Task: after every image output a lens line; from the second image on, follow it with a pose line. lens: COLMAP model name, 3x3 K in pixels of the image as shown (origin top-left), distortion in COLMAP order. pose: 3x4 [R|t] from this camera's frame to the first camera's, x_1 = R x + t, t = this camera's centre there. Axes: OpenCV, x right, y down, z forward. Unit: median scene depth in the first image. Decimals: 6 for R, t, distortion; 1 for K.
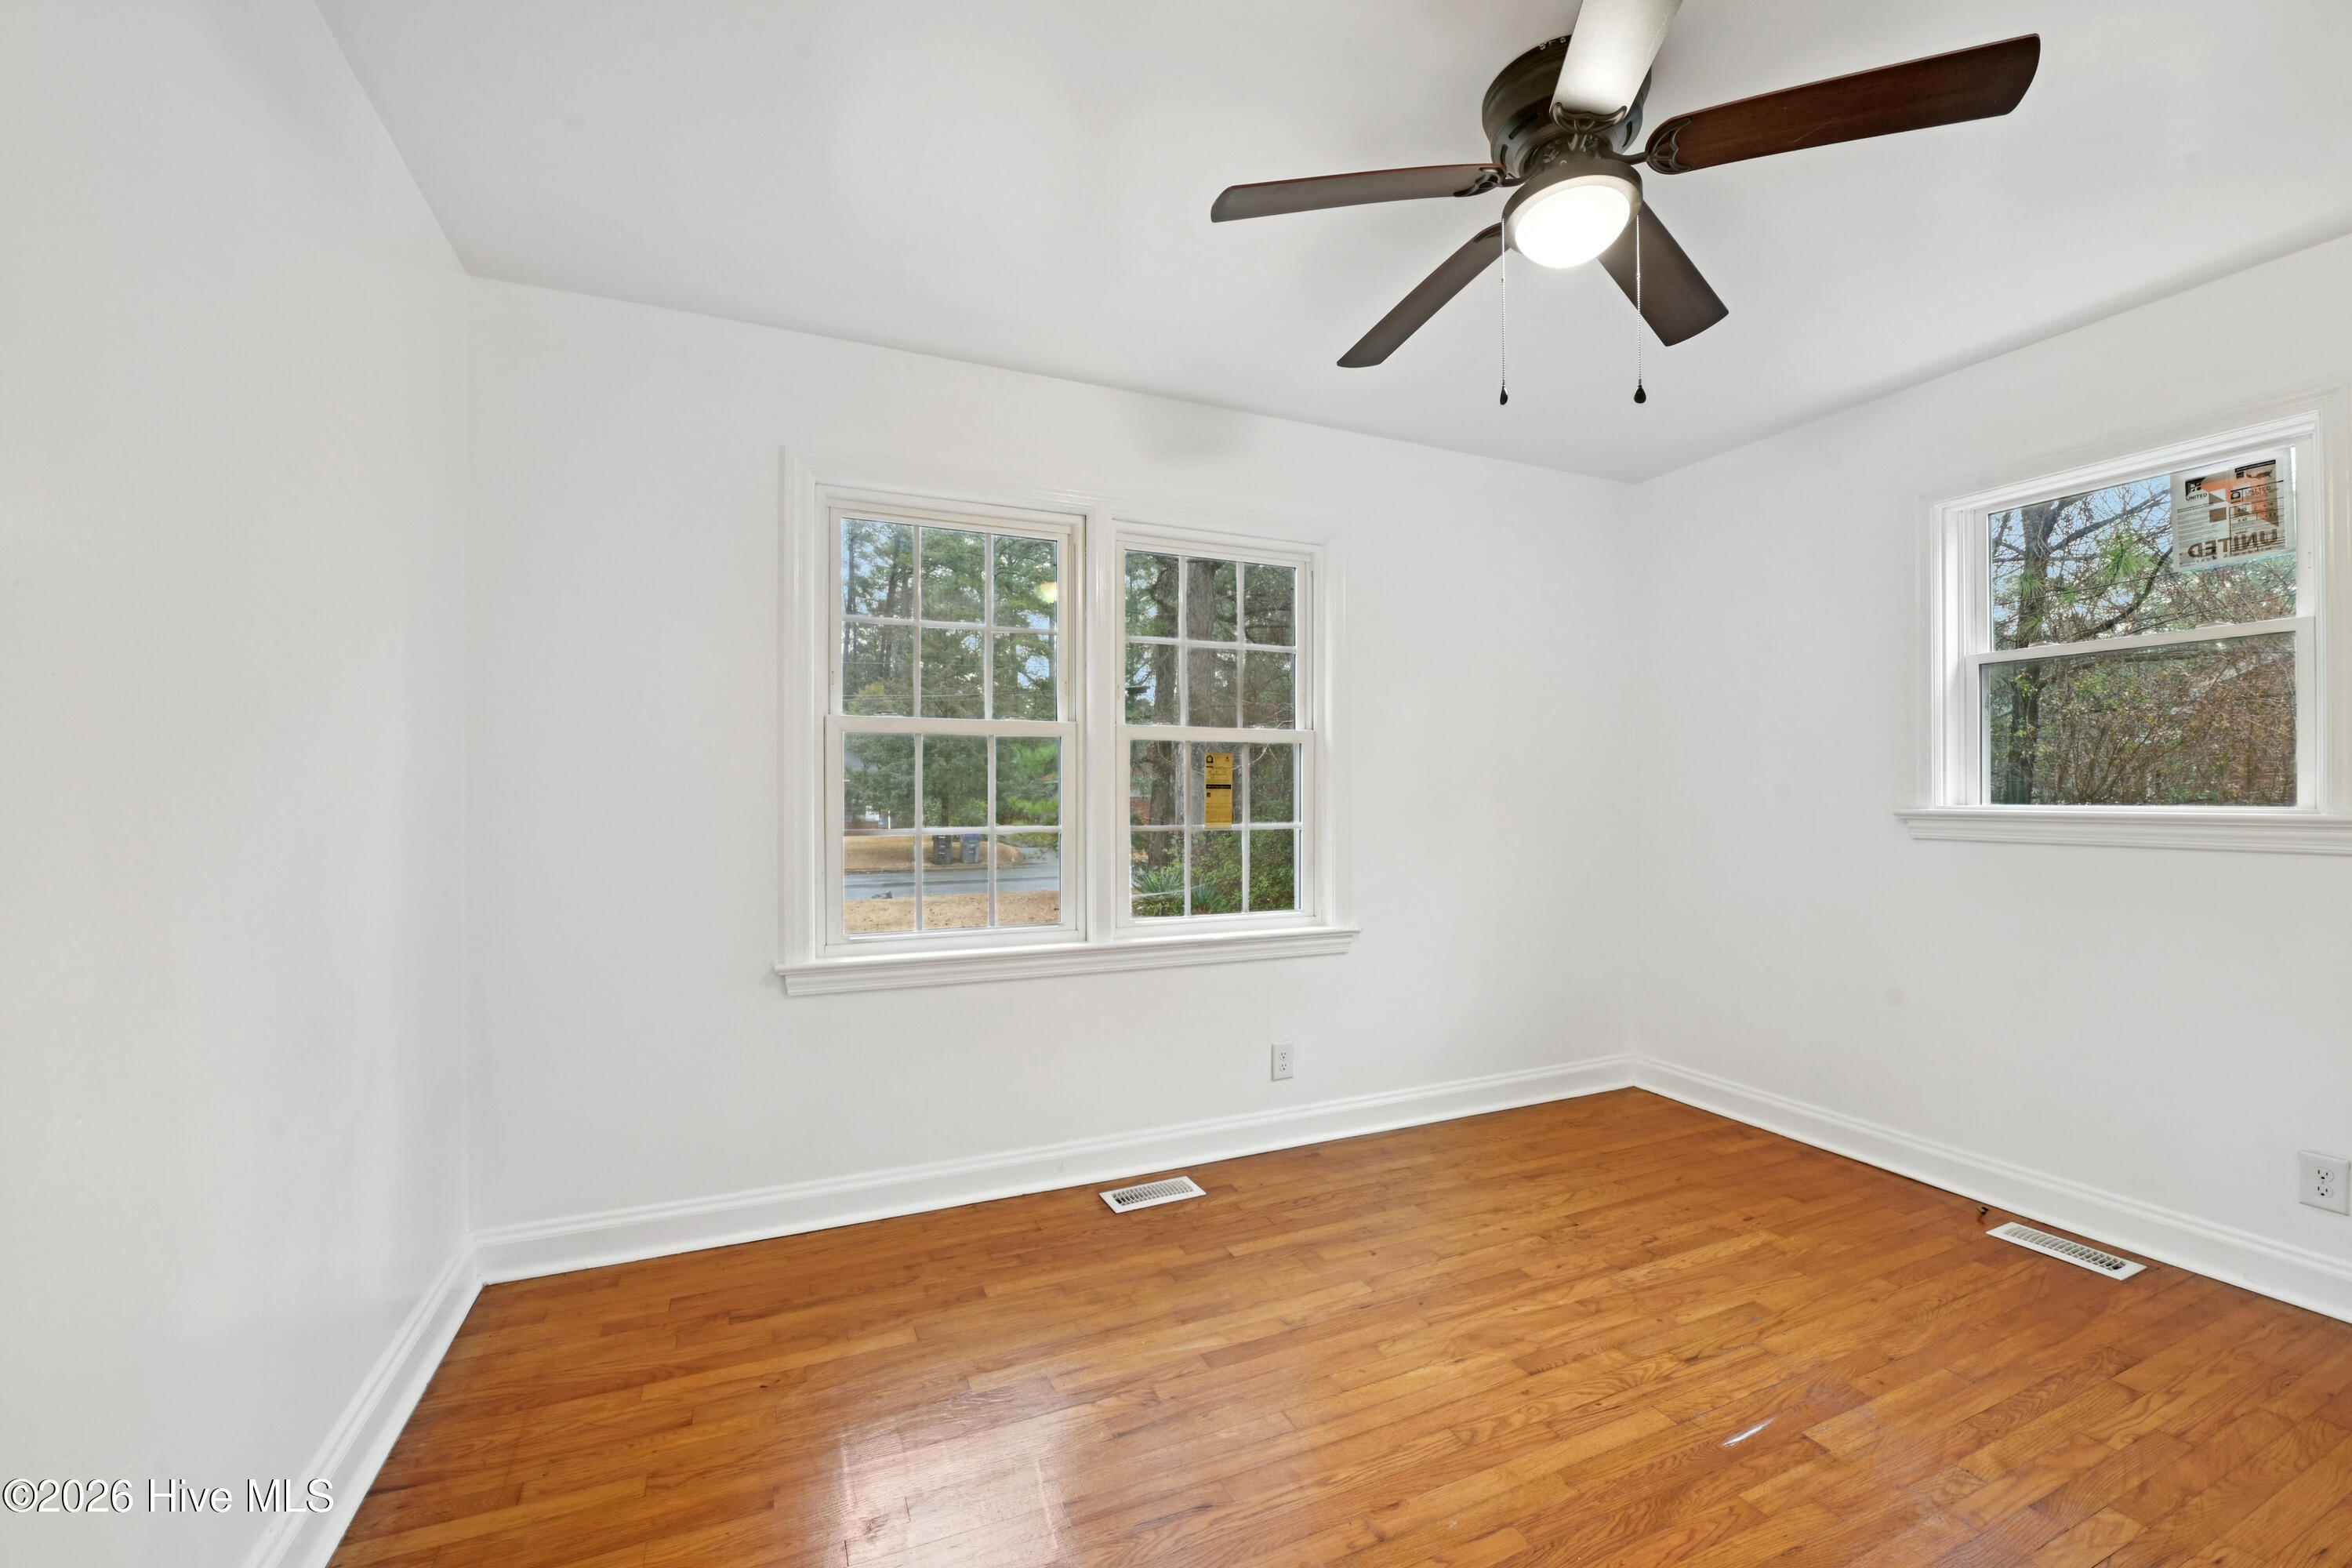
lens RADIAL K [[940.9, 0, 1181.7], [0, 940.9, 786.2], [0, 0, 1]] dist [-0.023029, -0.000231]
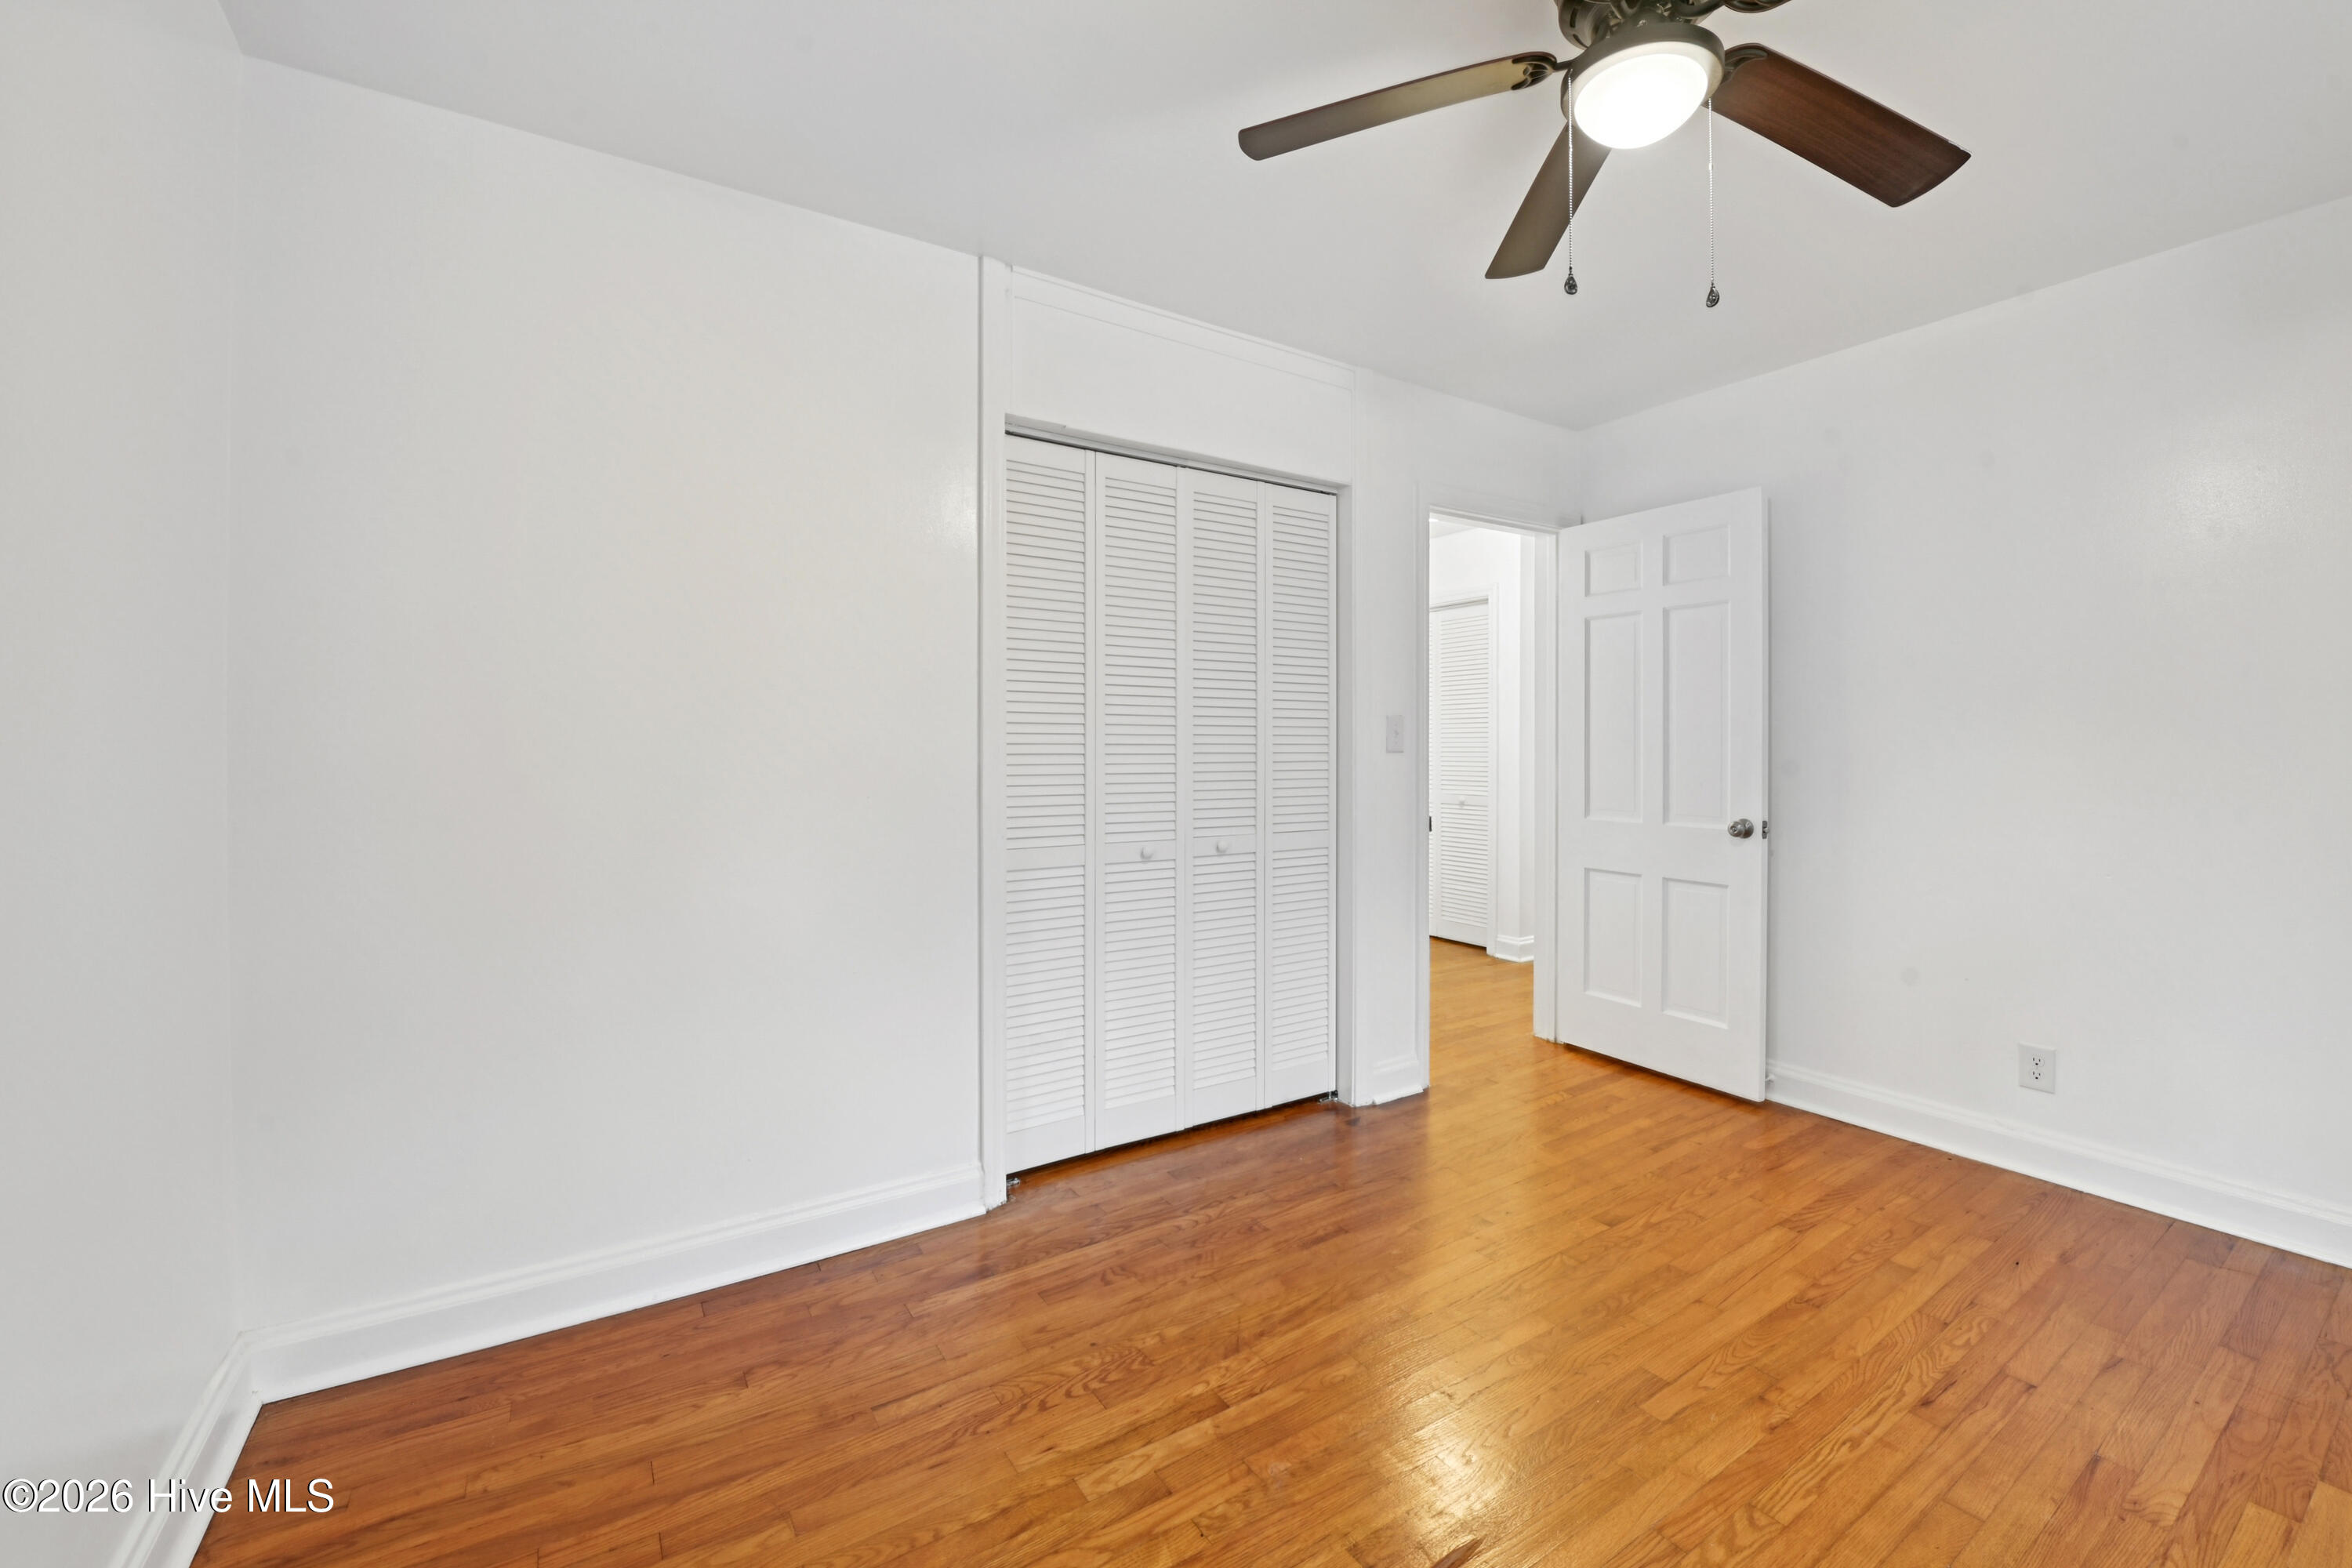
lens RADIAL K [[940.9, 0, 1181.7], [0, 940.9, 786.2], [0, 0, 1]] dist [-0.023029, -0.000231]
pose [[-0.988851, 0.009397, -0.148612, 1.008613], [0.007039, 0.999841, 0.016386, 0.029650], [0.148742, 0.015158, -0.988760, 1.864341]]
